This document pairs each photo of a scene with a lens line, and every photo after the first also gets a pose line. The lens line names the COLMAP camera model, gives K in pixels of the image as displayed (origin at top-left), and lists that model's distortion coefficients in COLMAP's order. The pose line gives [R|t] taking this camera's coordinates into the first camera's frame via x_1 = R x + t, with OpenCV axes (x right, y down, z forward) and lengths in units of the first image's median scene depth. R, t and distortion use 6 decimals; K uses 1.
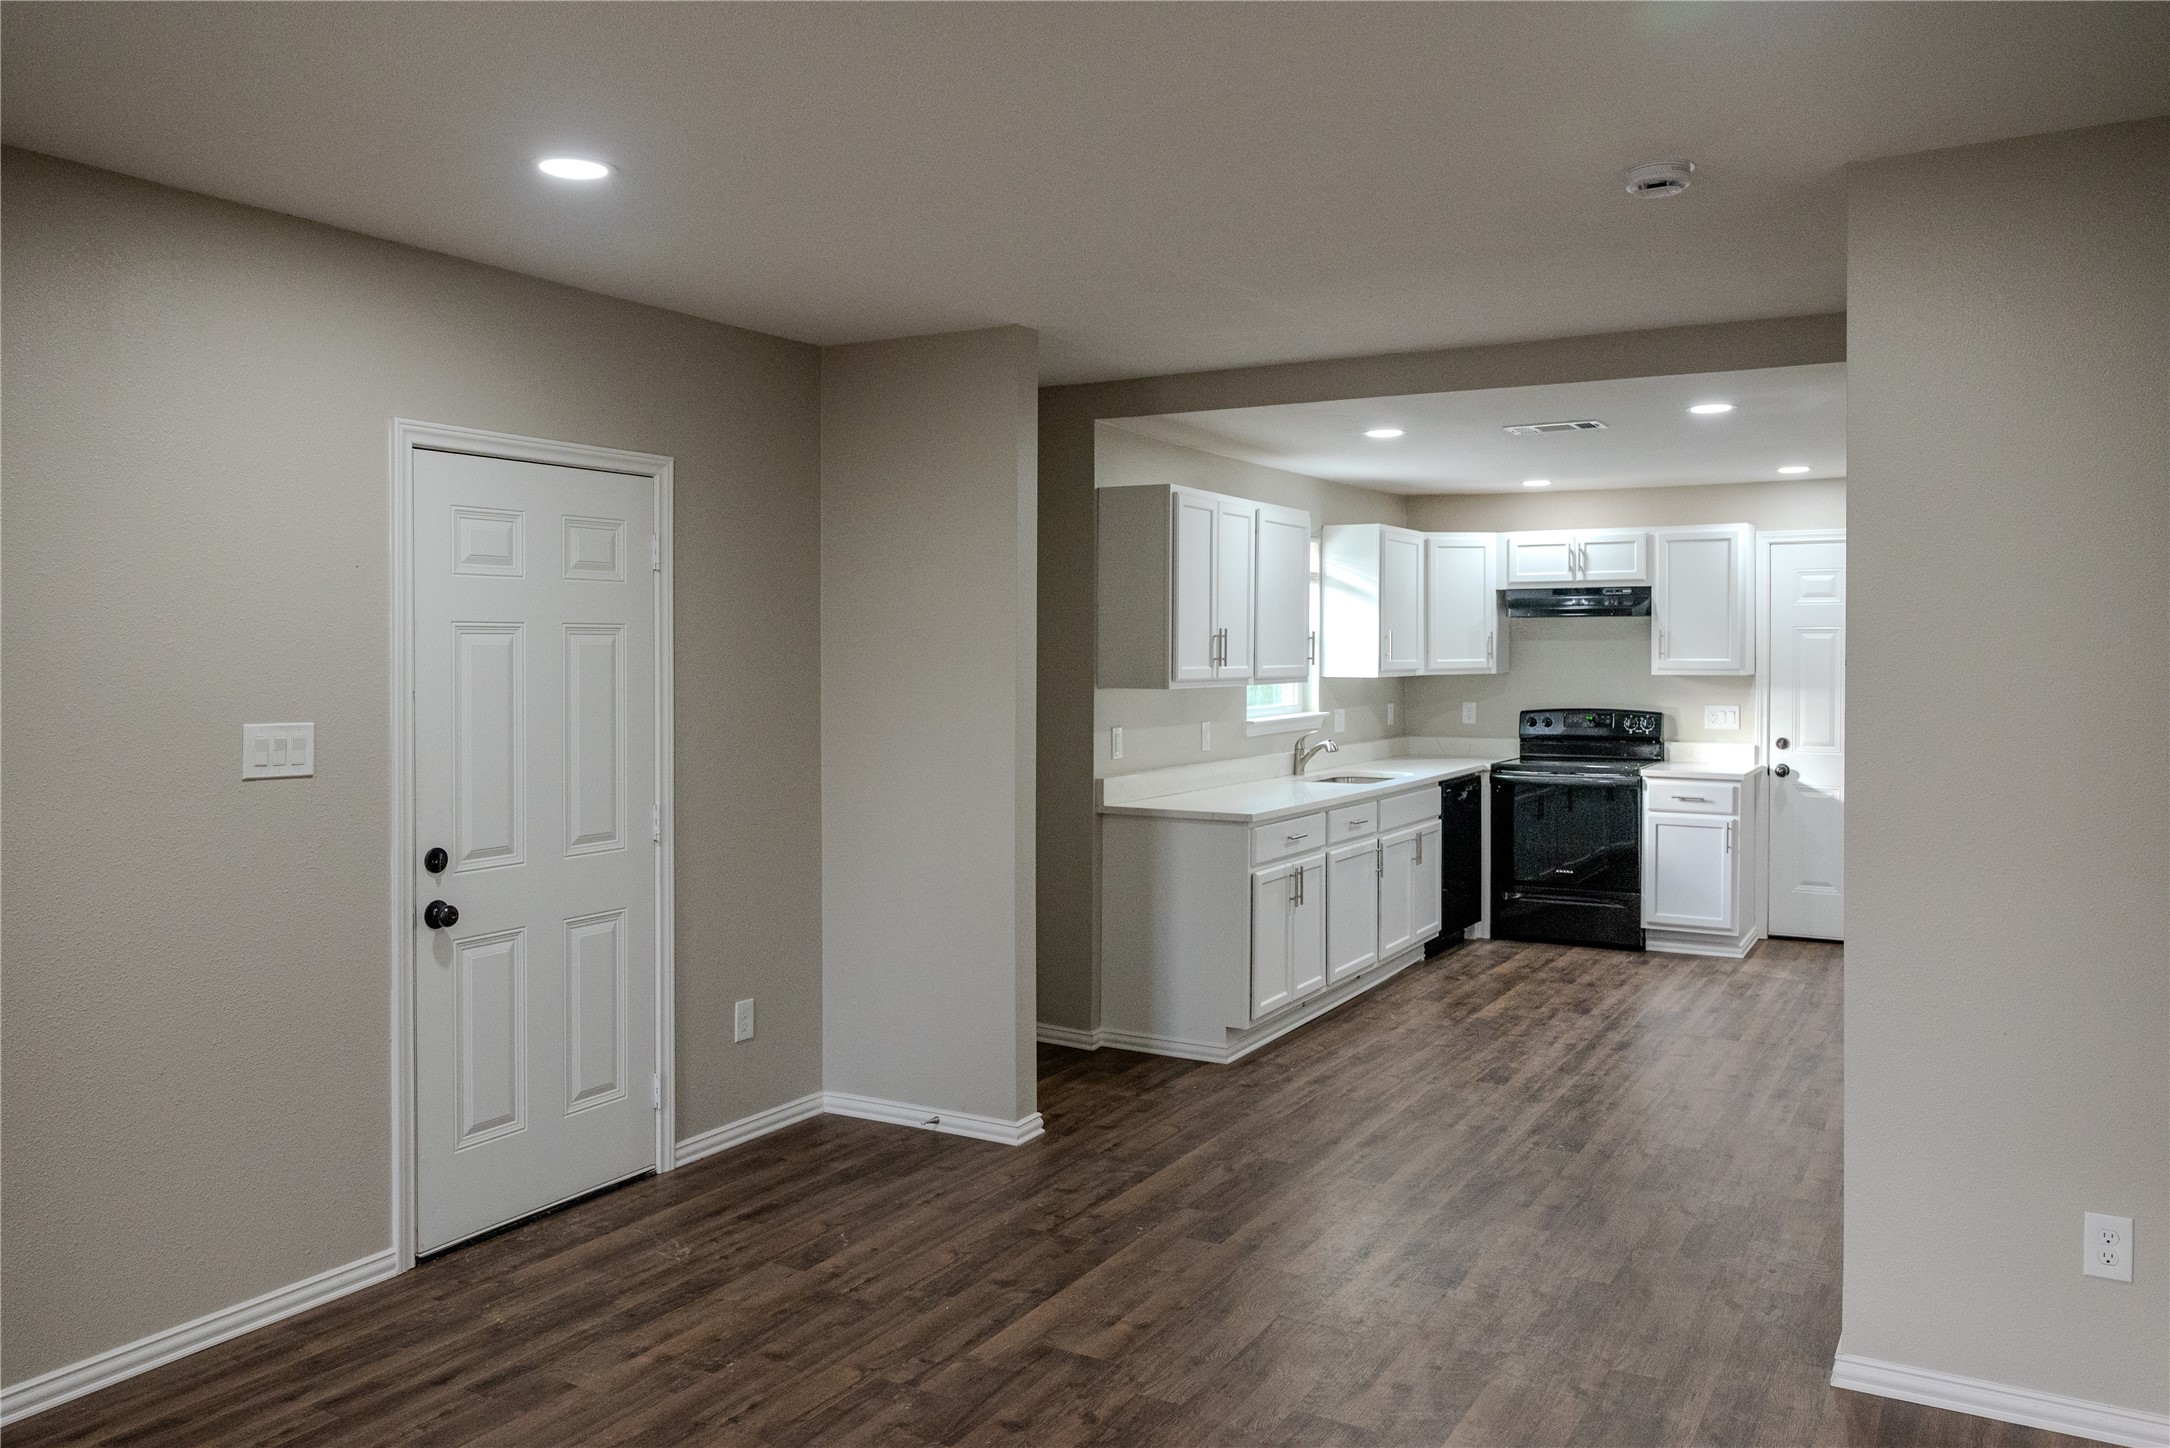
lens RADIAL K [[1691.0, 0, 1082.7], [0, 1691.0, 669.7], [0, 0, 1]] dist [-0.004299, 0.000036]
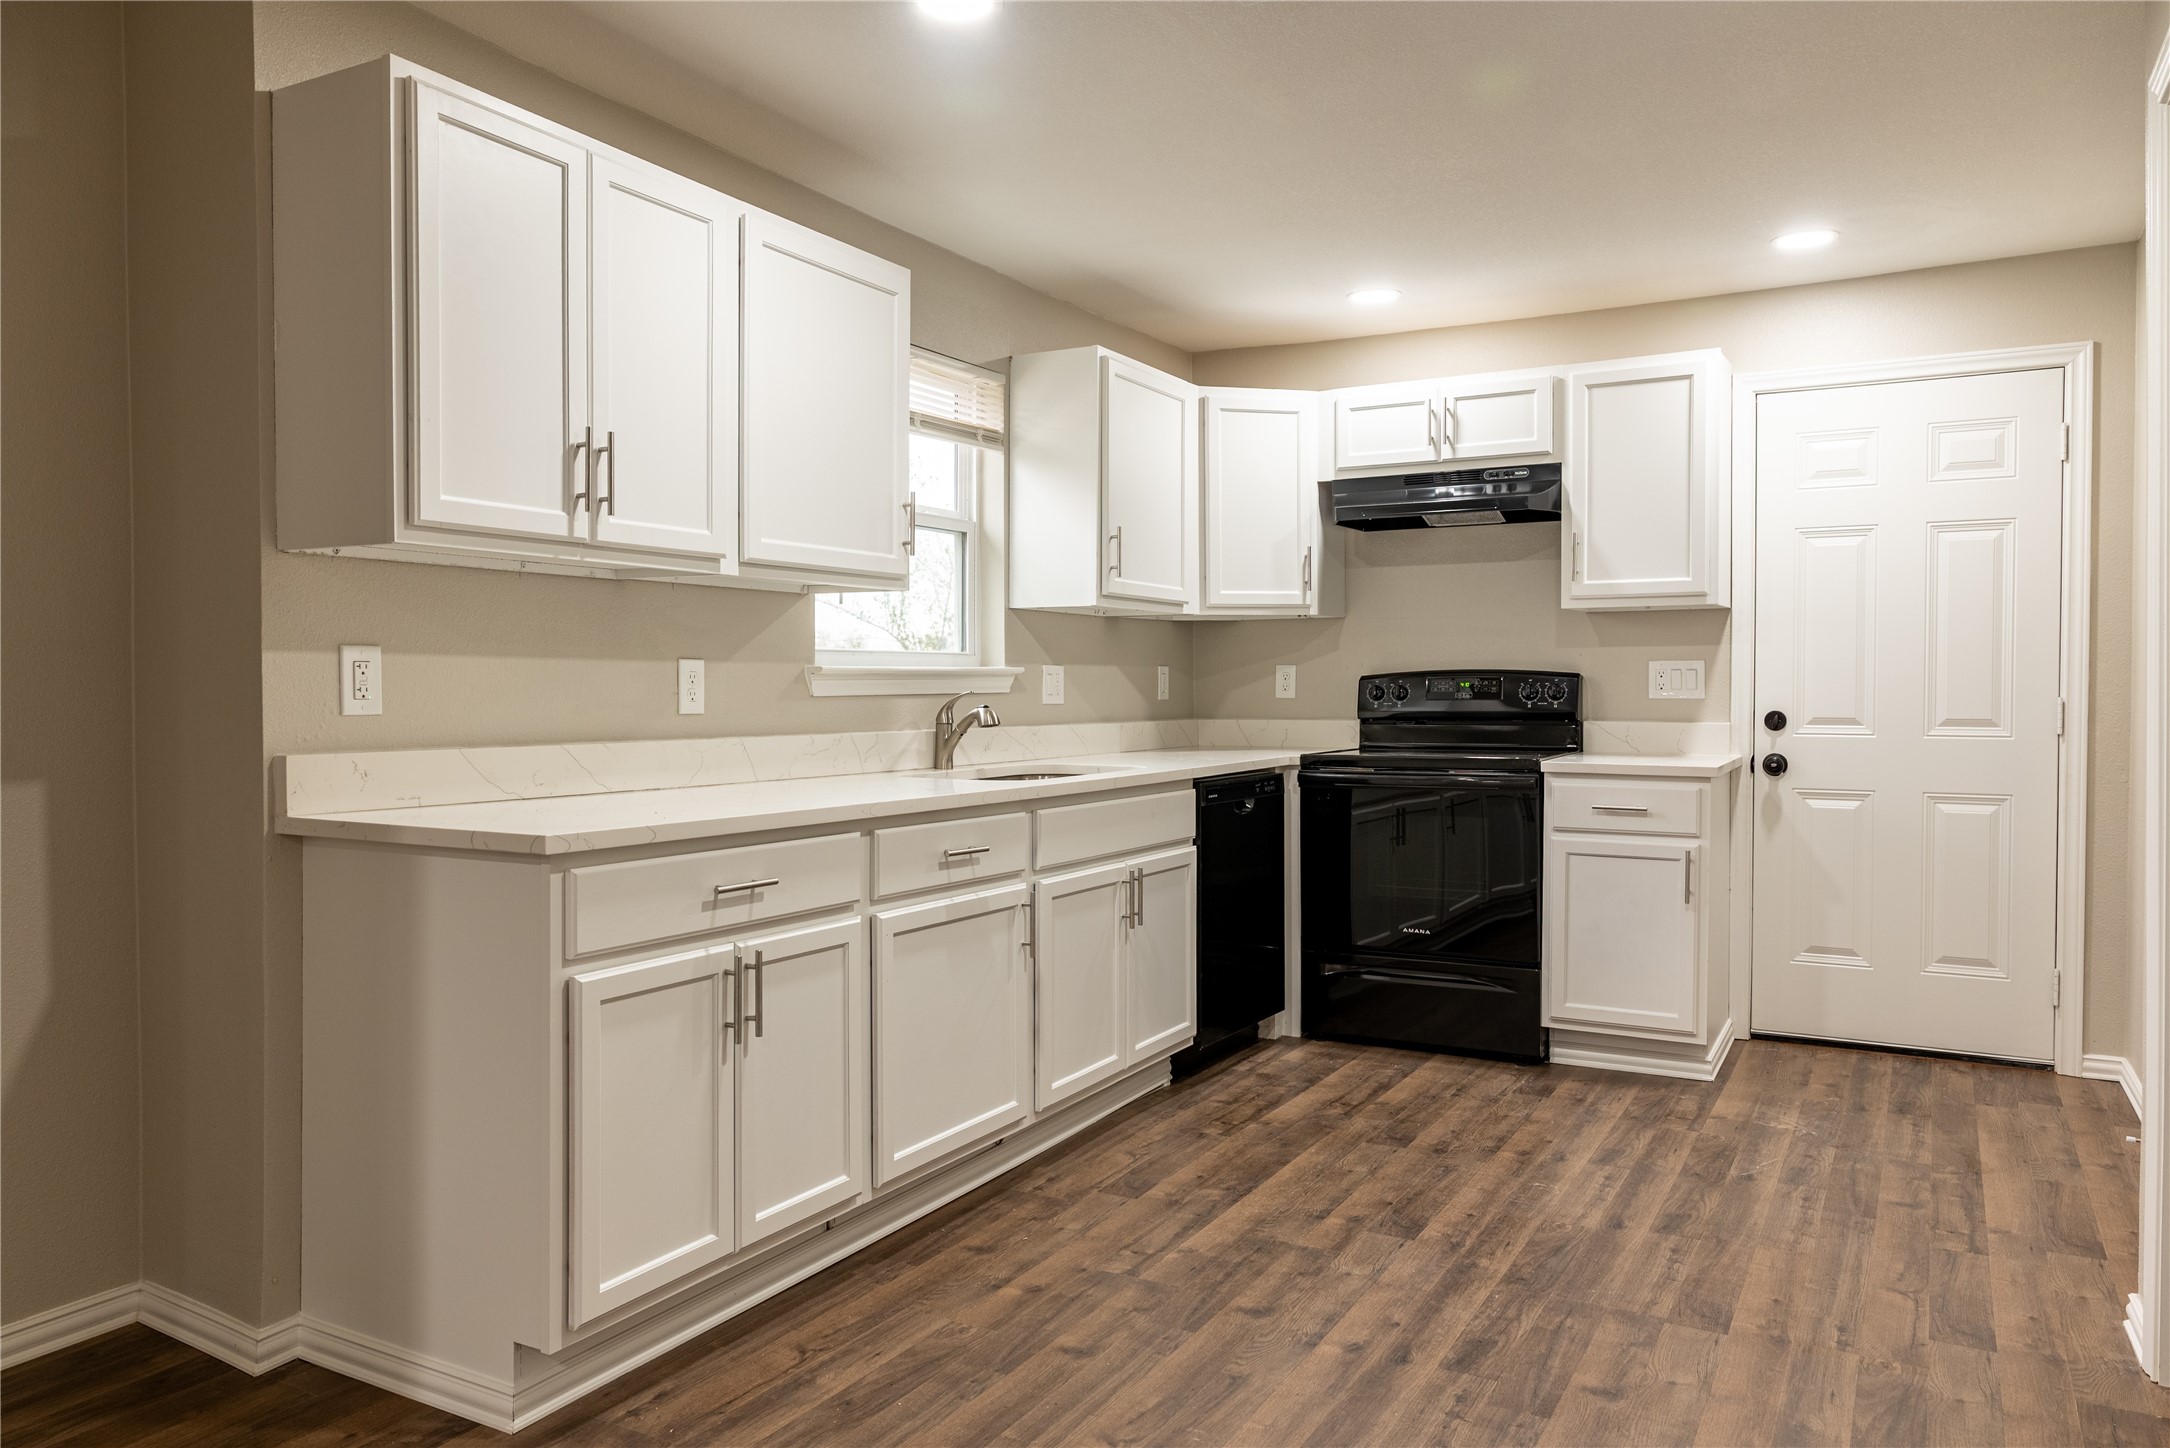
lens RADIAL K [[1481.9, 0, 1085.0], [0, 1481.9, 724.0], [0, 0, 1]] dist [-0.001939, 0.000669]
pose [[0.999978, -0.001182, -0.006459, 0.172669], [0.001243, 0.999954, 0.009489, 0.040621], [0.006448, -0.009497, 0.999934, 0.476748]]
